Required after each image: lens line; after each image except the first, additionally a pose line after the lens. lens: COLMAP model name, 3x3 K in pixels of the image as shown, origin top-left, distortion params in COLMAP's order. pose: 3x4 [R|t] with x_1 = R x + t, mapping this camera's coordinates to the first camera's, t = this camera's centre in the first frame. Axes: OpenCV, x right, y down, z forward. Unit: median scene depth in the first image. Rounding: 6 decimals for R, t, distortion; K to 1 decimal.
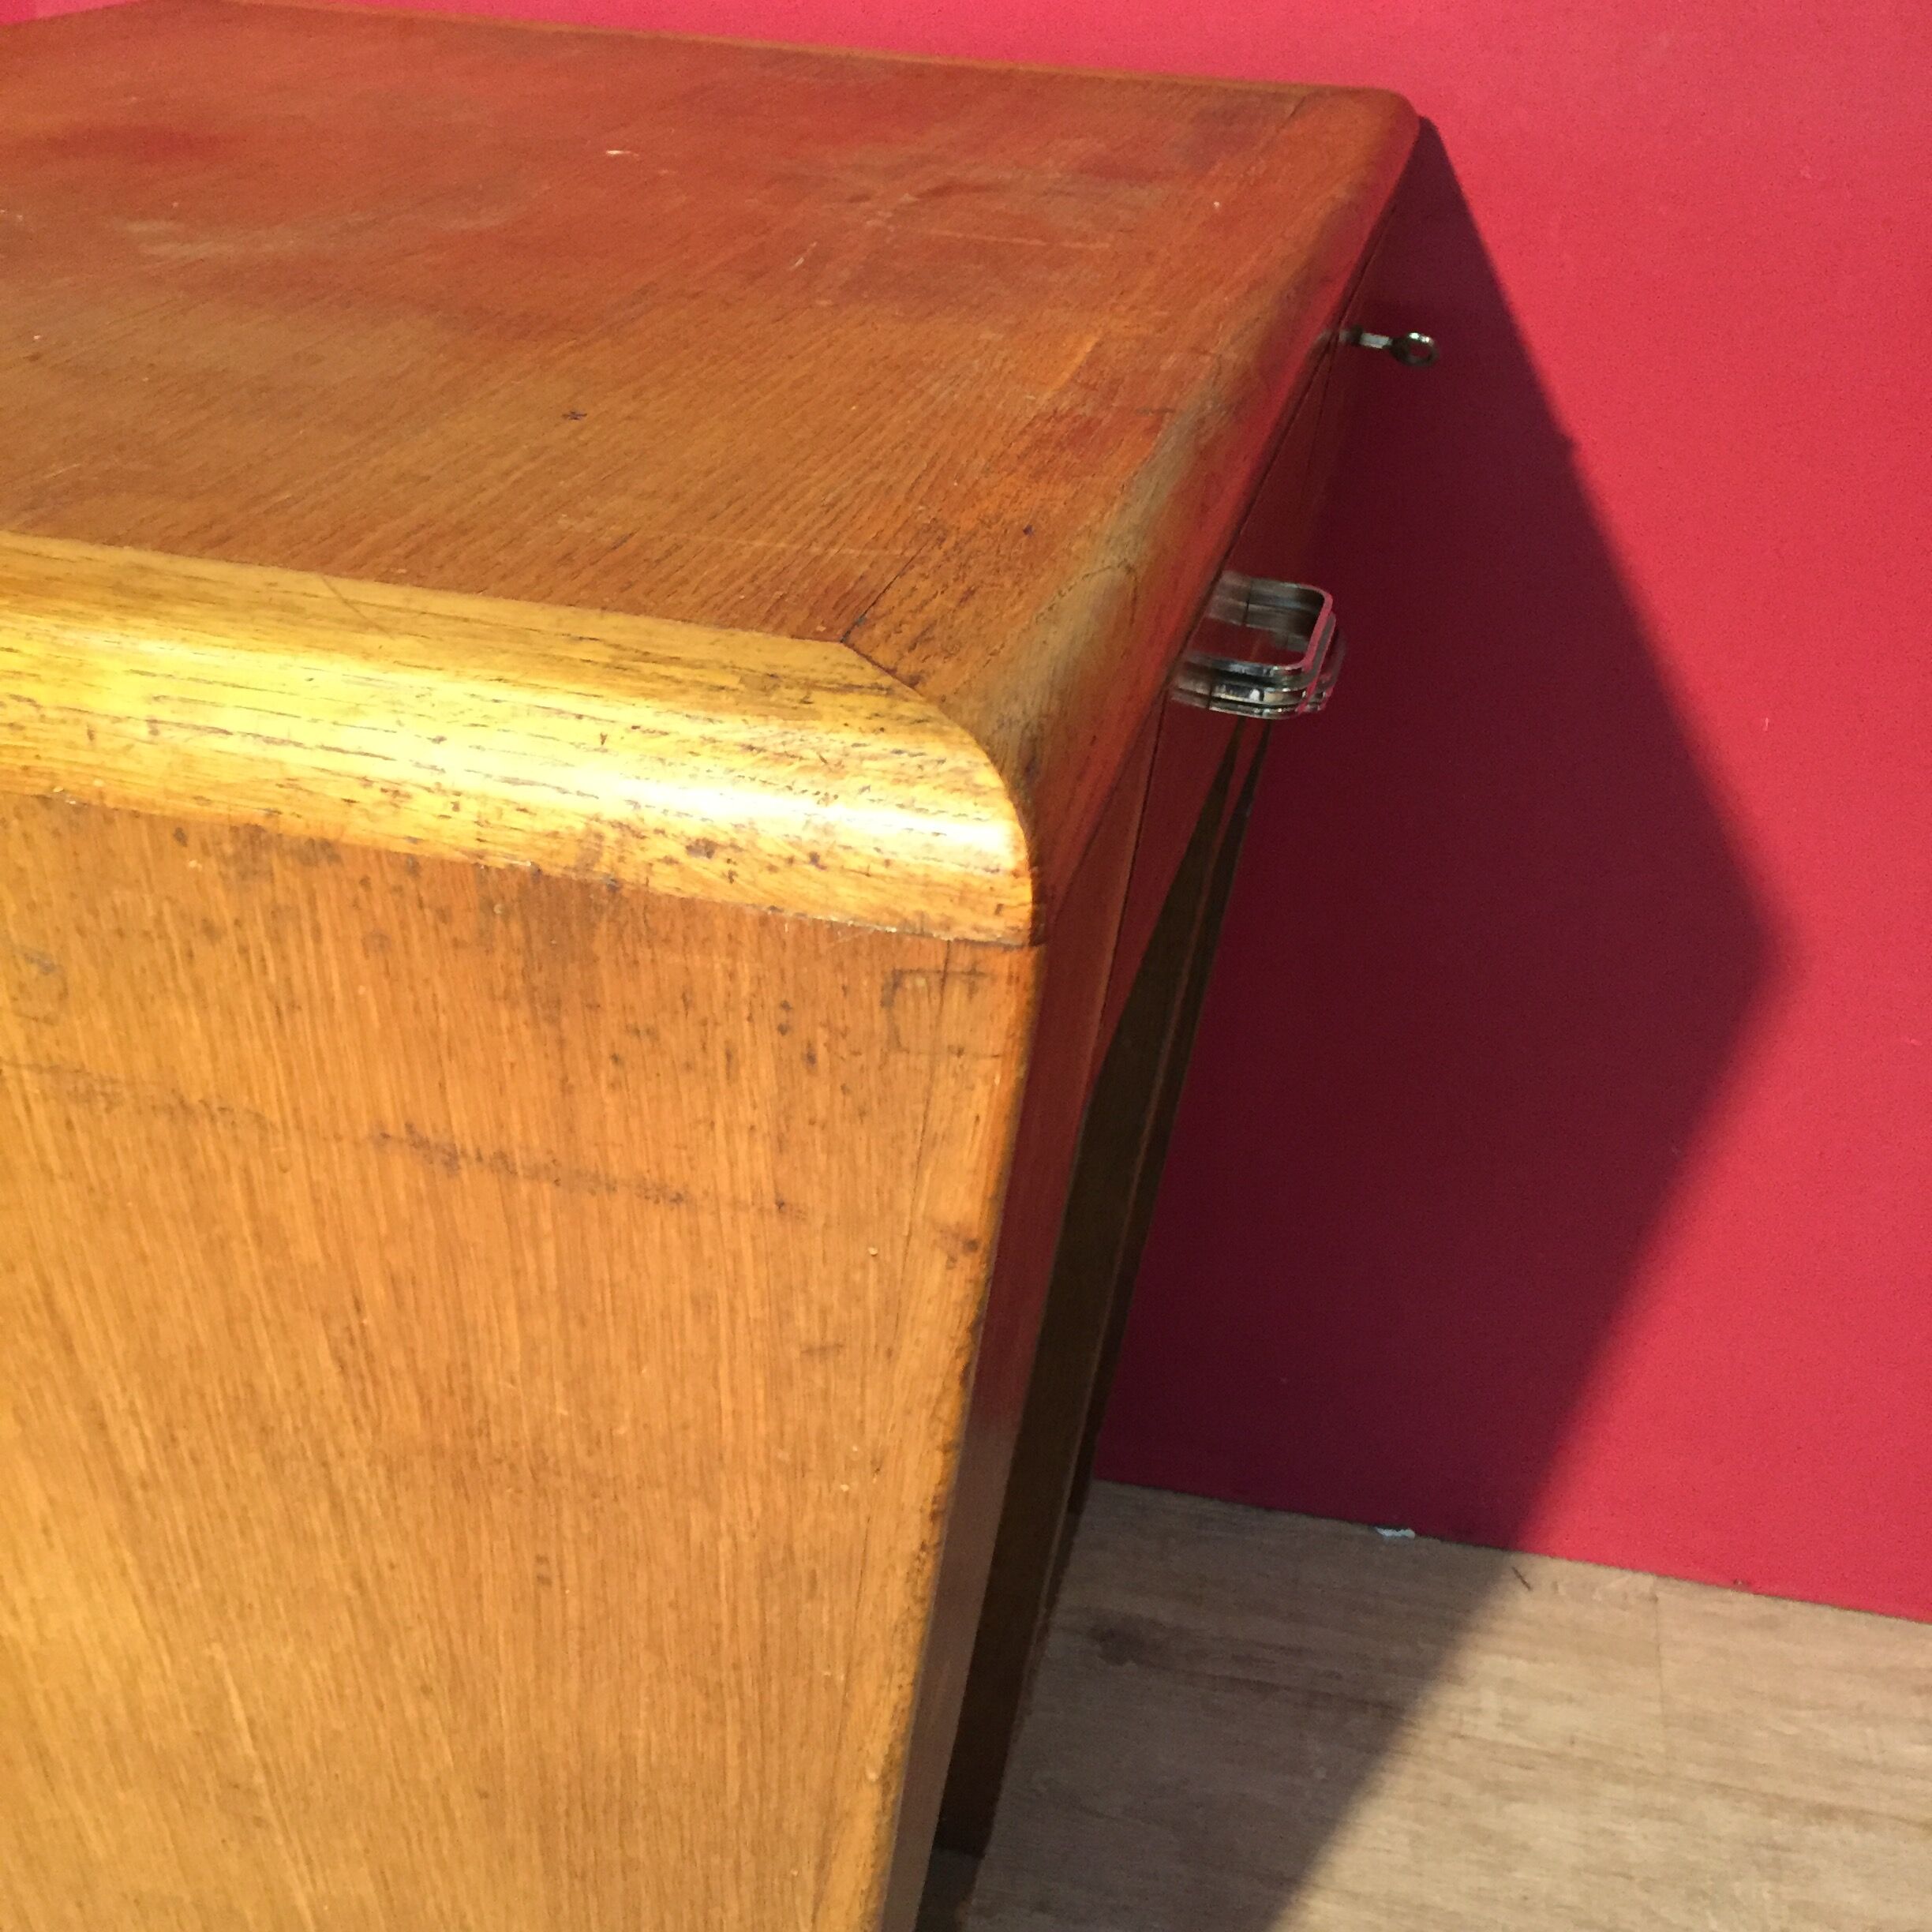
lens RADIAL K [[2214.0, 0, 976.8], [0, 2214.0, 969.8], [0, 0, 1]] dist [0.100304, -0.162268]
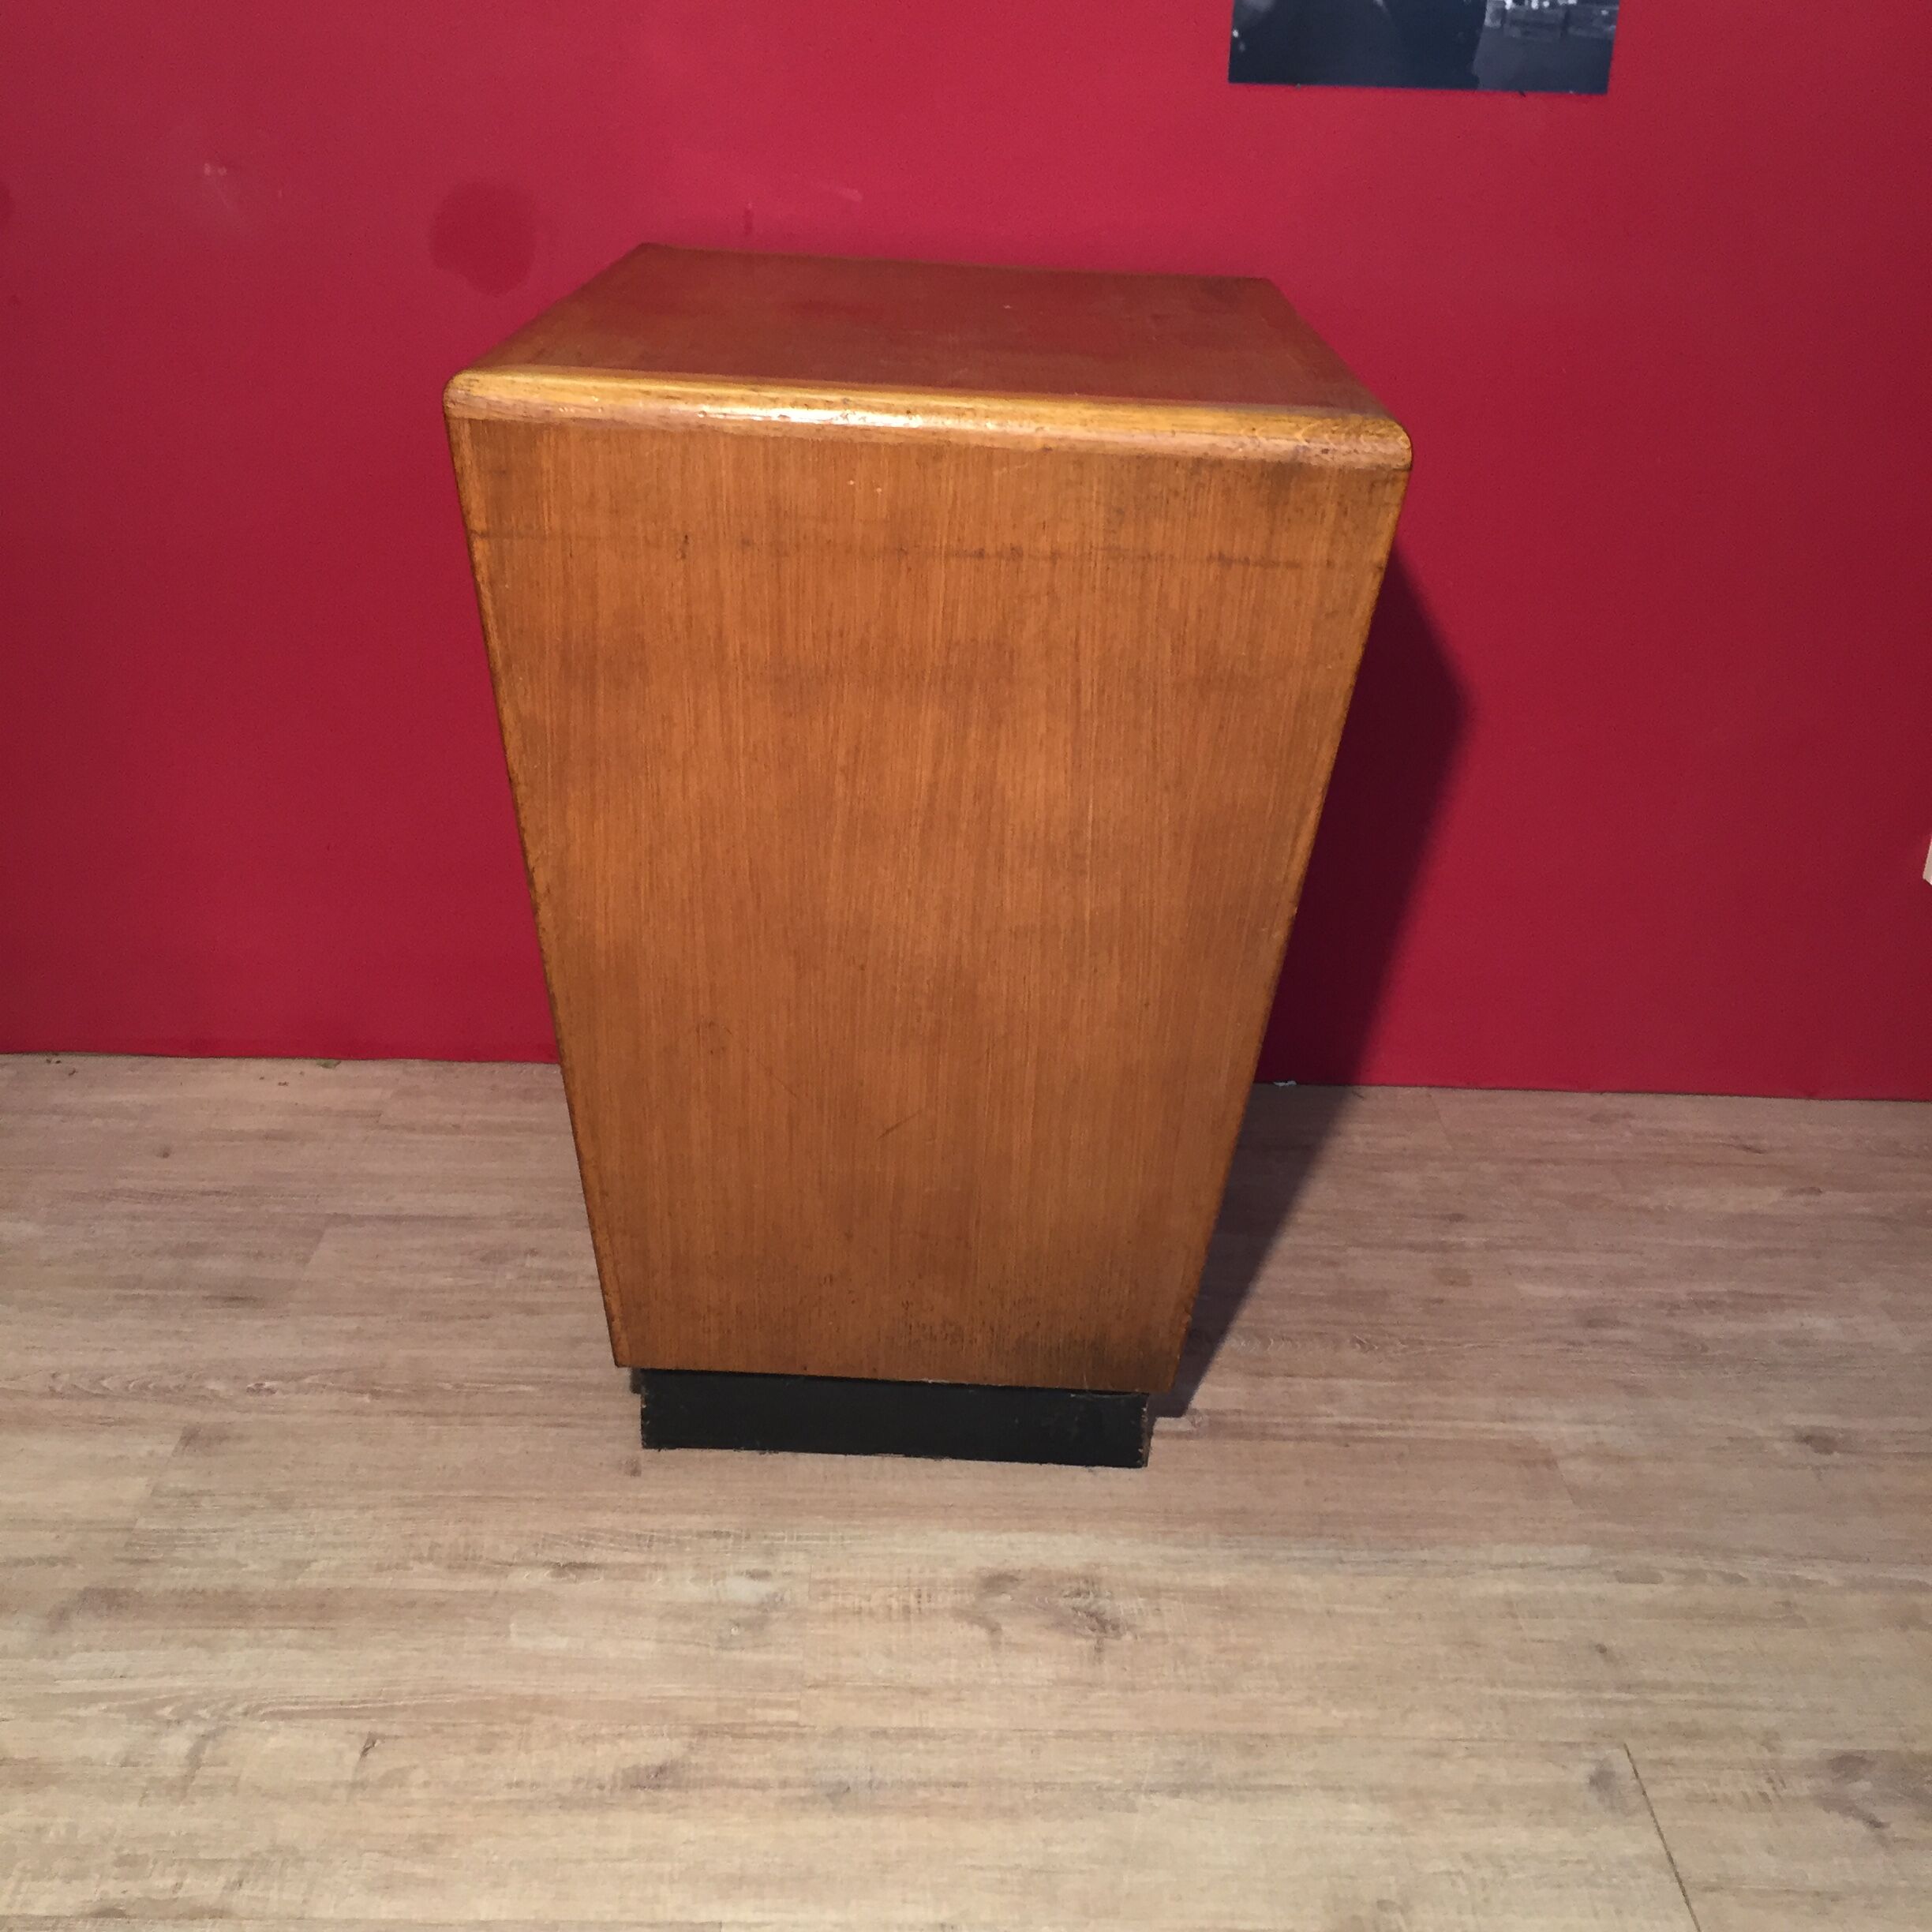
lens RADIAL K [[2214.0, 0, 976.8], [0, 2214.0, 969.8], [0, 0, 1]] dist [0.100304, -0.162268]
pose [[0.973486, -0.084497, 0.212569, -1.409951], [0.103431, 0.991449, -0.079570, 0.949628], [-0.204027, 0.099447, 0.973901, -2.253456]]
